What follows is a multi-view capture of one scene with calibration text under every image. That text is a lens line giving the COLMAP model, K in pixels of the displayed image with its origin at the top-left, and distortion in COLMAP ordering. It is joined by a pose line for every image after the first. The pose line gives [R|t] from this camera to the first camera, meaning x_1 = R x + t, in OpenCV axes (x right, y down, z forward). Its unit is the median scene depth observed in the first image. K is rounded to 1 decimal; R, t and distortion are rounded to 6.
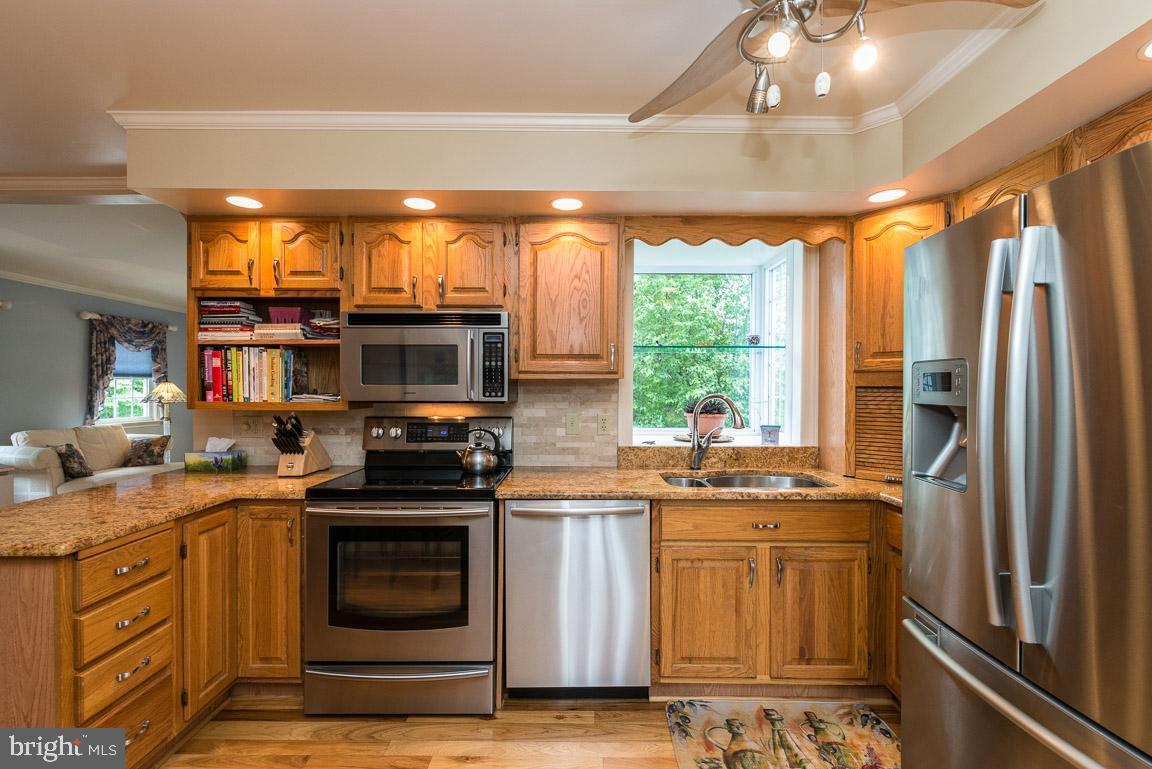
lens RADIAL K [[496.8, 0, 576.5], [0, 496.8, 387.9], [0, 0, 1]] dist [-0.000435, -0.000016]
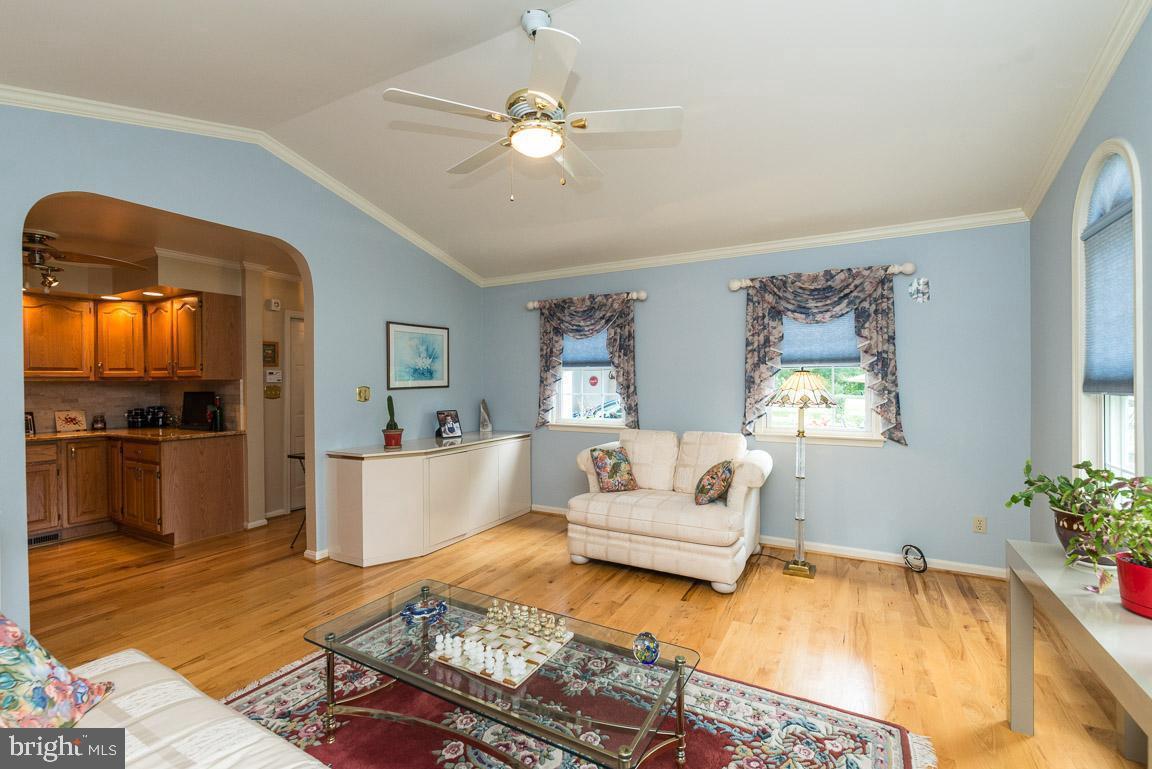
lens RADIAL K [[496.8, 0, 577.6], [0, 496.8, 385.2], [0, 0, 1]] dist [-0.000435, -0.000016]
pose [[-0.488993, 0.001209, -0.872287, -0.206600], [0.001312, 0.999999, 0.000651, 0.004752], [0.872287, -0.000827, -0.488994, 1.115131]]
